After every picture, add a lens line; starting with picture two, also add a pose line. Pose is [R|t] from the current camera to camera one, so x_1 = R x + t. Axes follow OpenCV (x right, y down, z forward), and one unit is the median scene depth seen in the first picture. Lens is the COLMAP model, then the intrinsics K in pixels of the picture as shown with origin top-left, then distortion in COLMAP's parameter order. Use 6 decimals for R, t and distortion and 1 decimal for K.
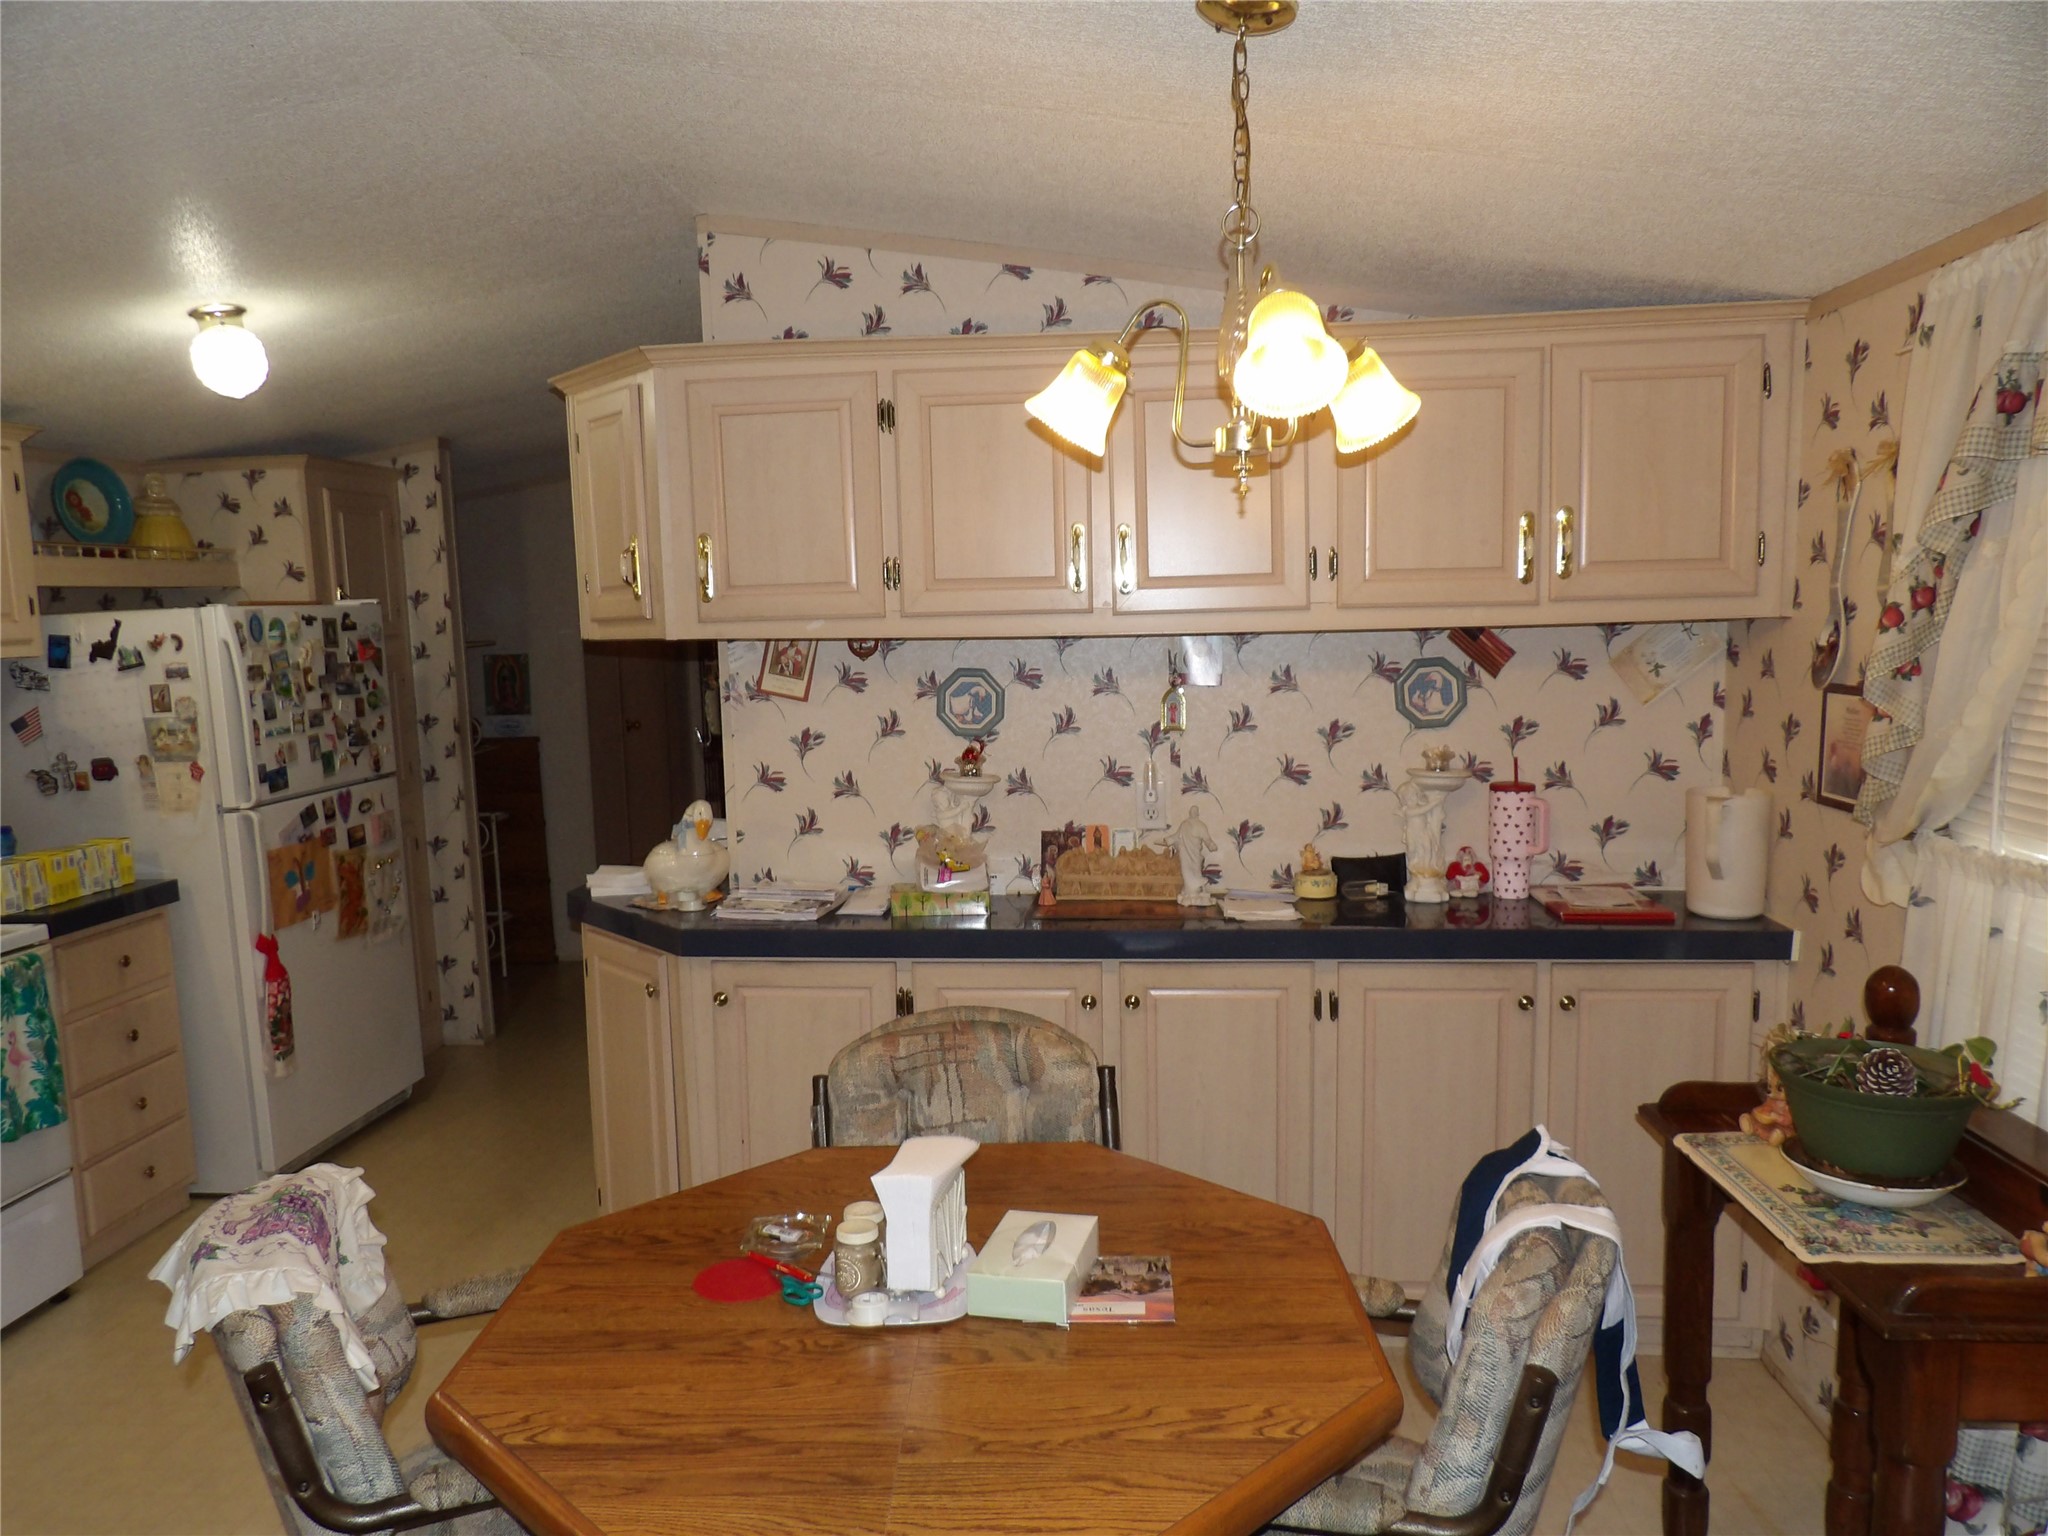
lens RADIAL K [[1456.8, 0, 1023.6], [0, 1456.8, 774.0], [0, 0, 1]] dist [-0.044578, 0.048682]
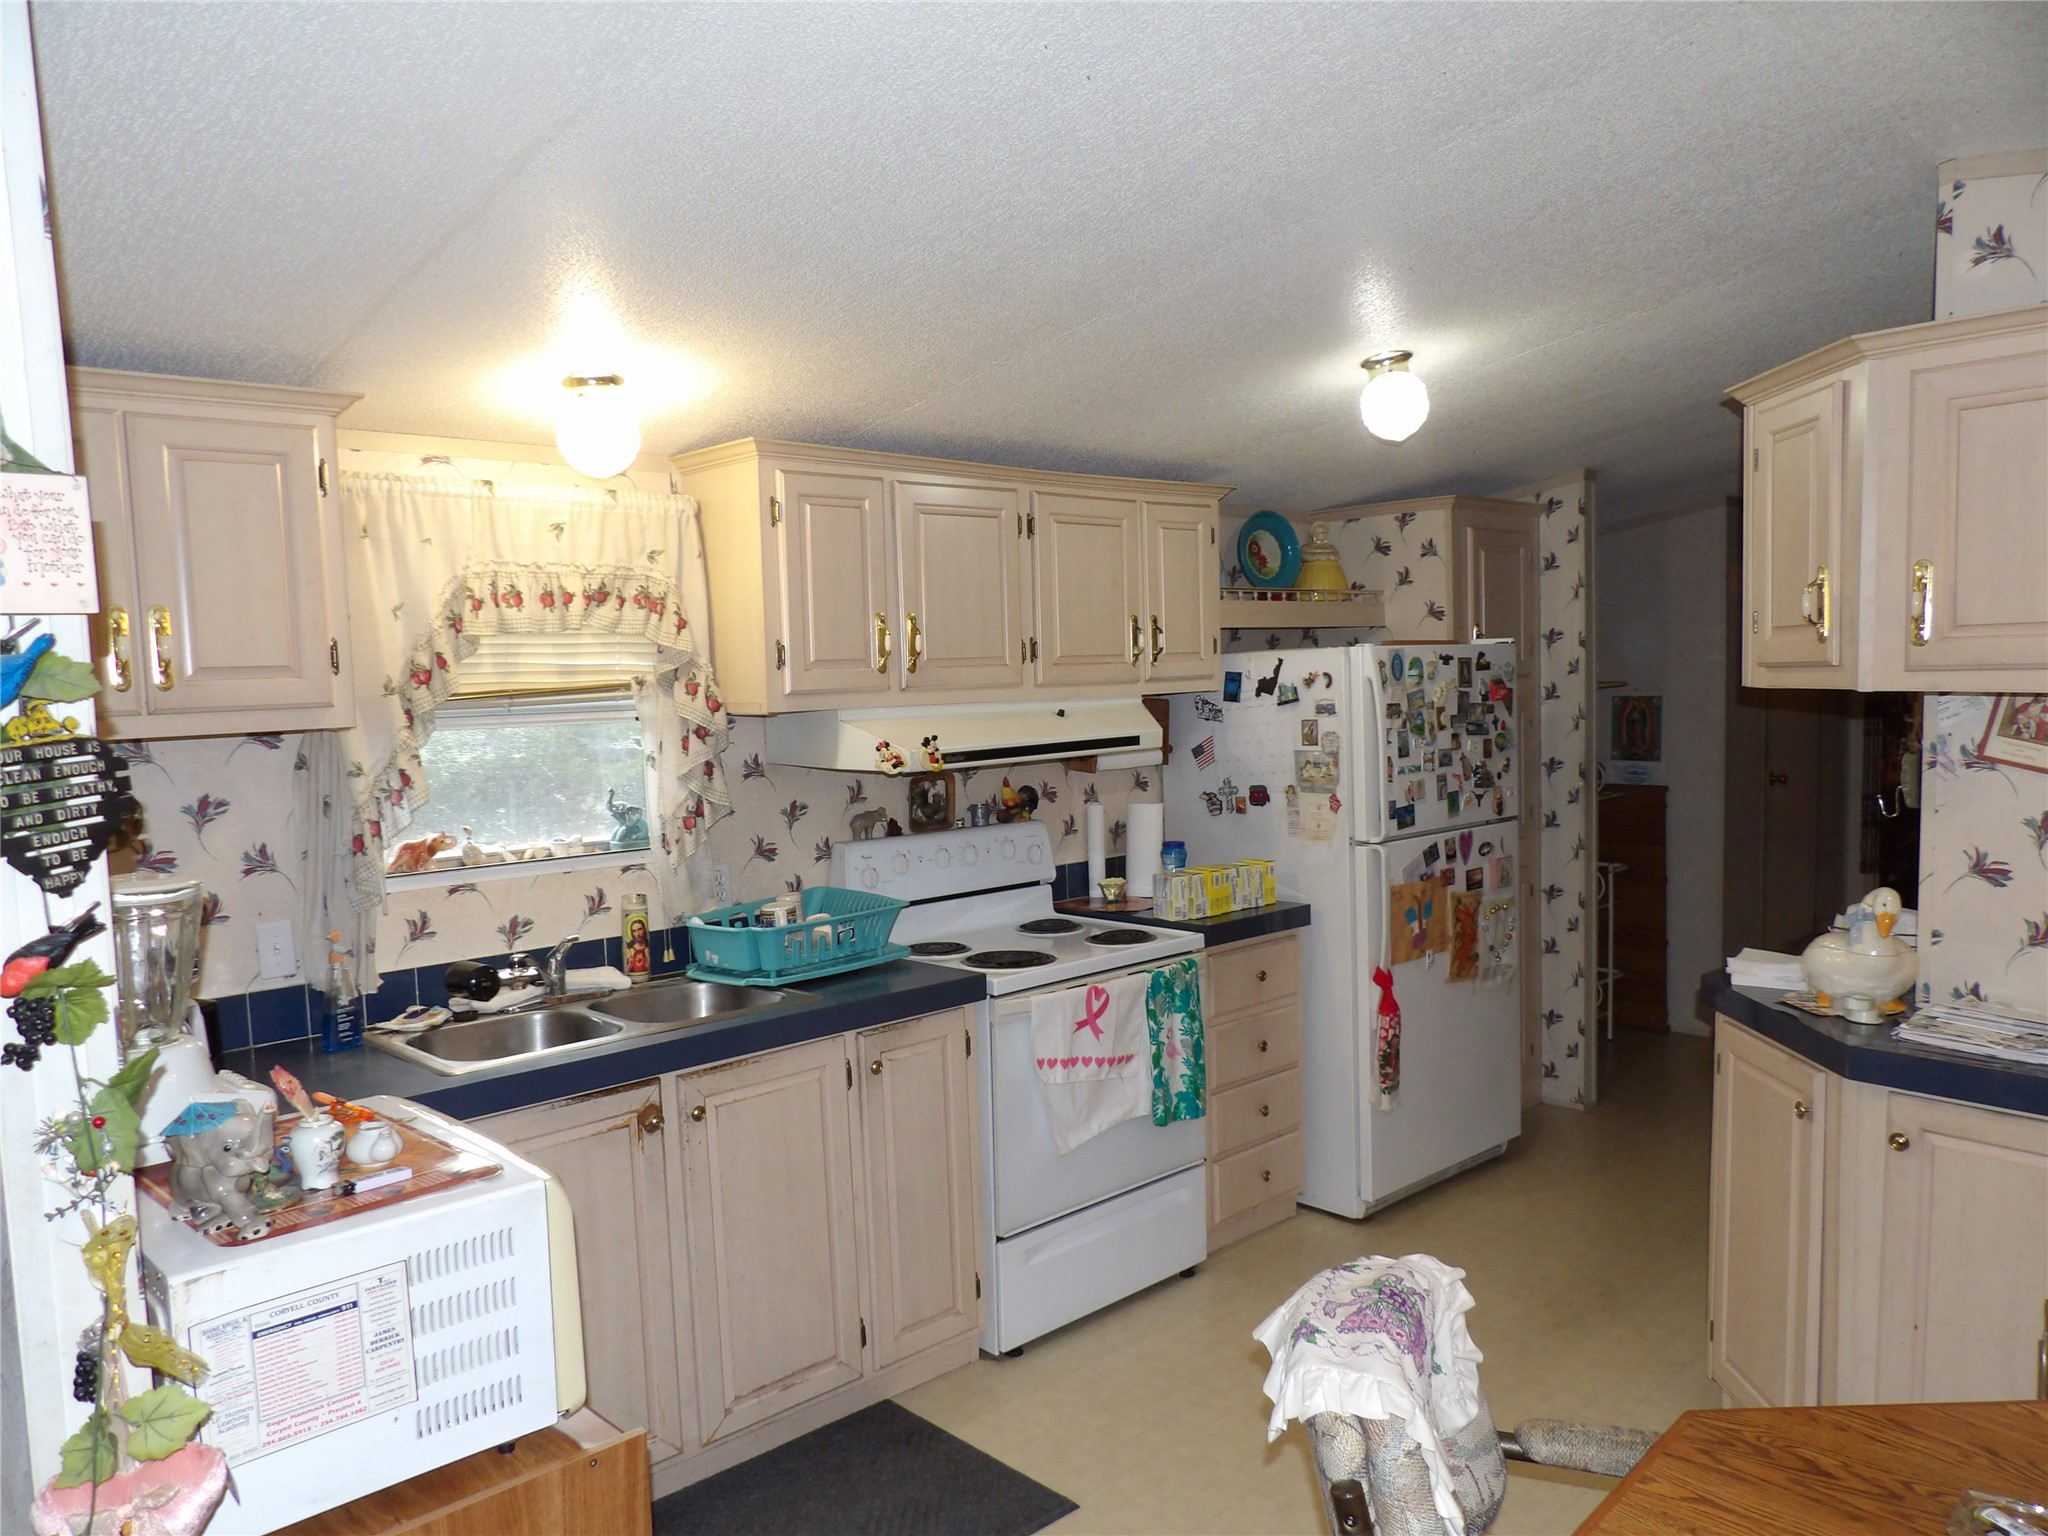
lens RADIAL K [[1456.9, 0, 1024.5], [0, 1456.9, 777.8], [0, 0, 1]] dist [-0.043476, 0.047522]
pose [[0.743180, 0.061149, -0.666292, -0.046819], [-0.074947, 0.997156, 0.007918, -0.013683], [0.664881, 0.044052, 0.745649, 0.076093]]
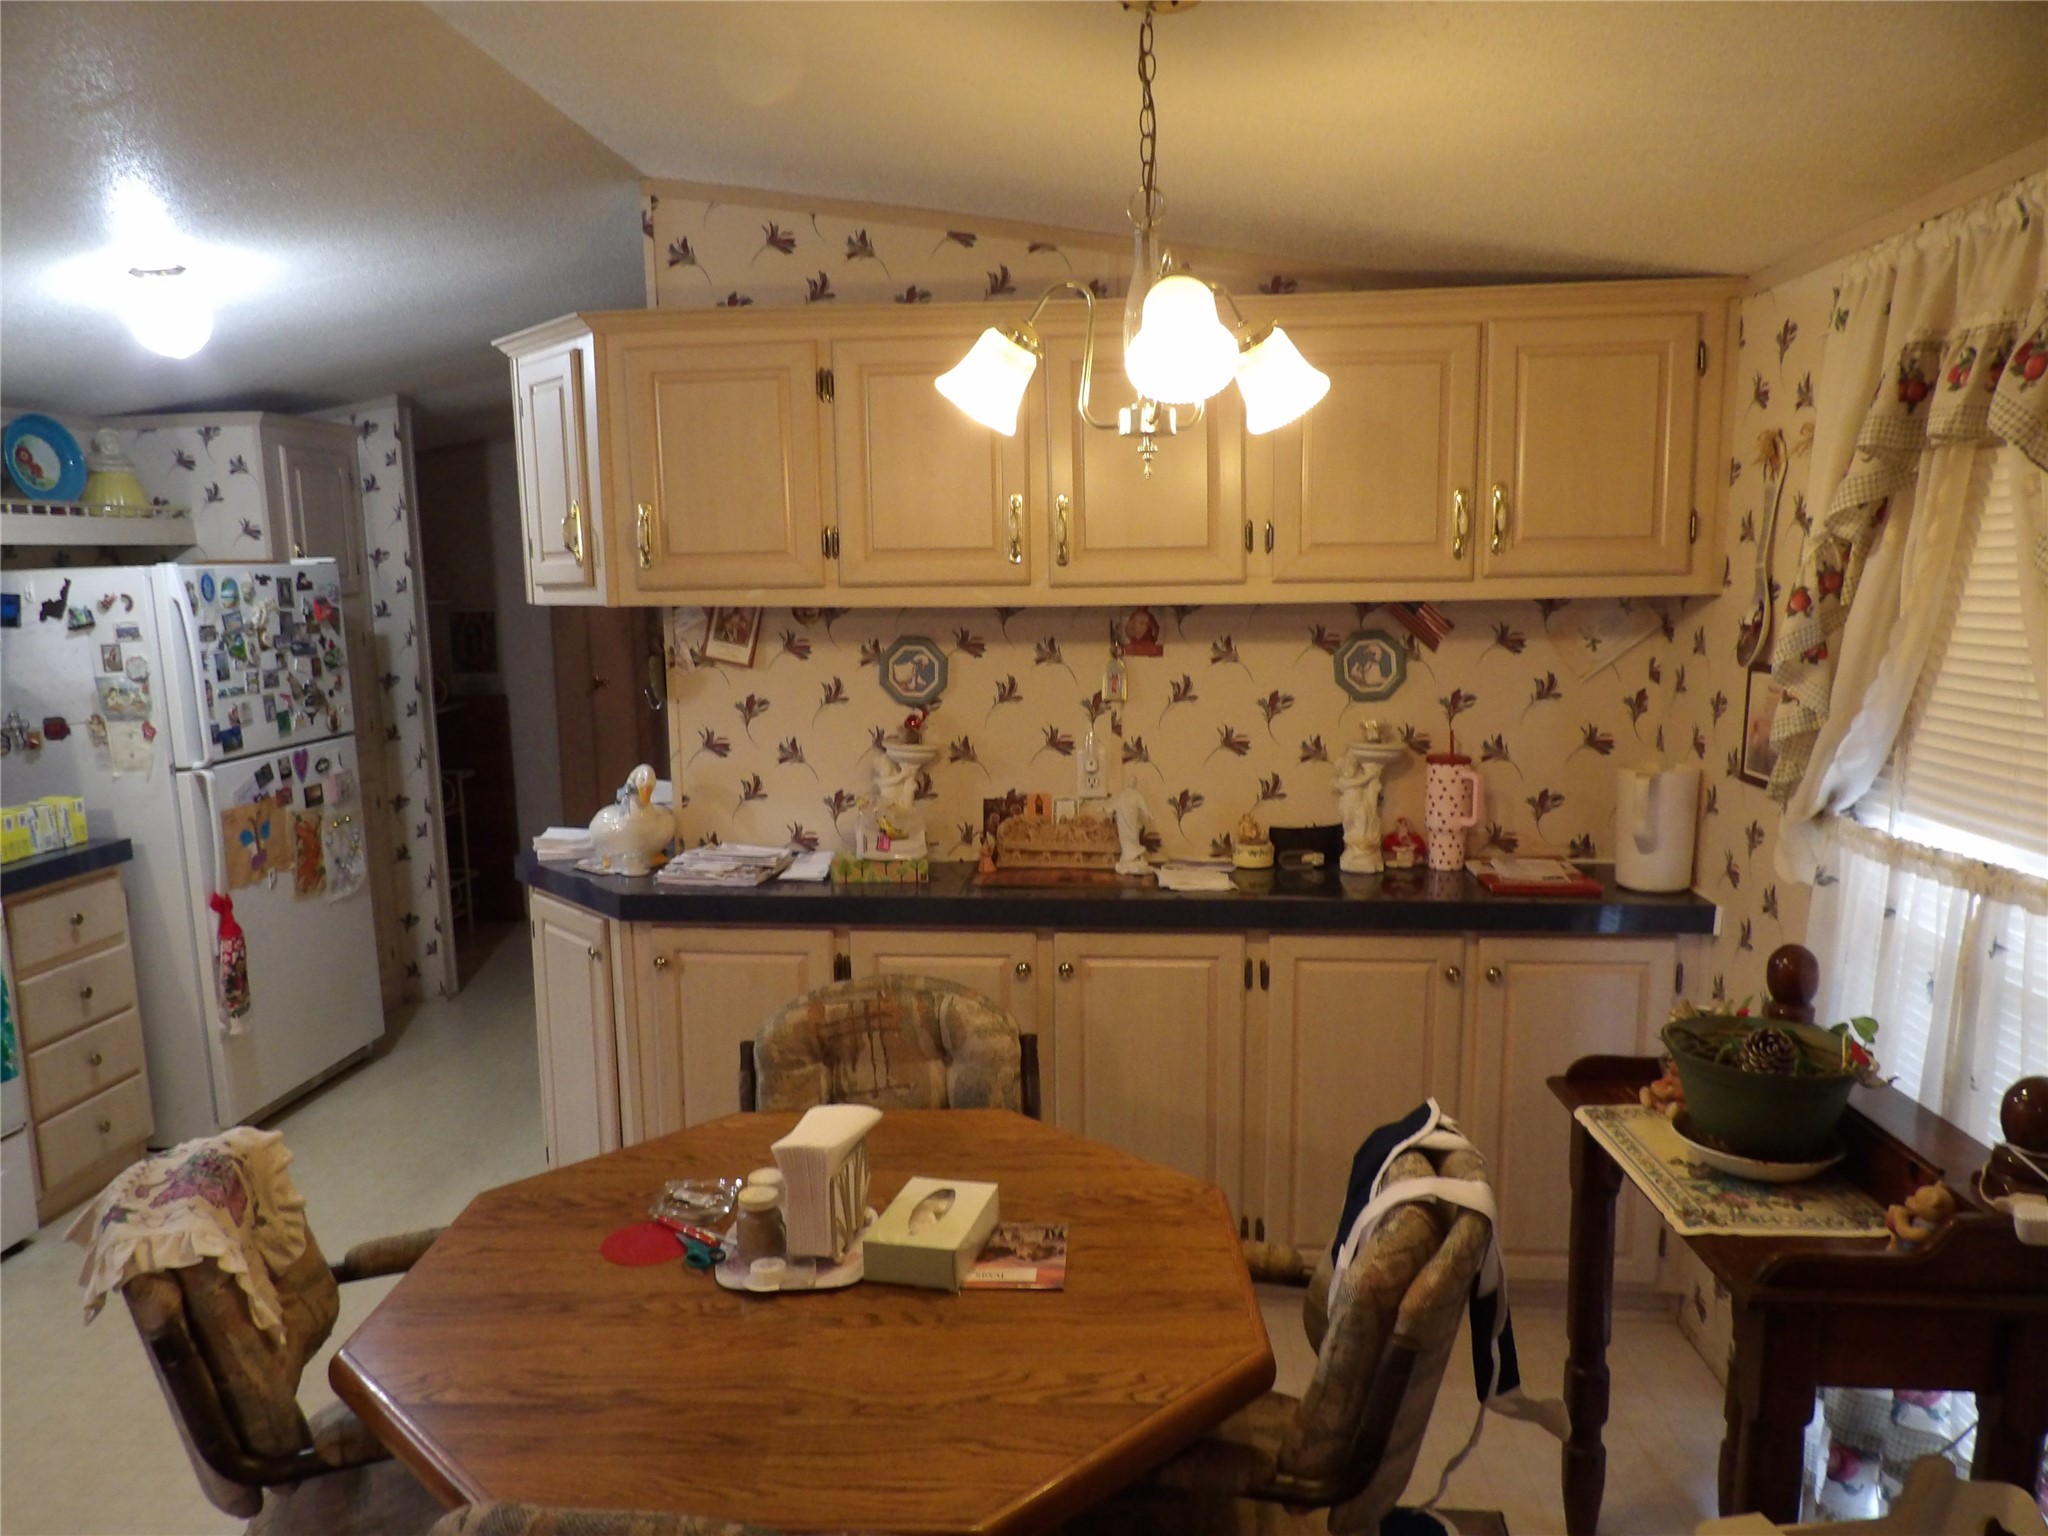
lens RADIAL K [[1456.9, 0, 1024.5], [0, 1456.9, 777.8], [0, 0, 1]] dist [-0.043476, 0.047522]
pose [[0.999949, 0.008246, 0.005851, 0.035719], [-0.008440, 0.999388, 0.033938, -0.009955], [-0.005567, -0.033986, 0.999407, -0.008926]]
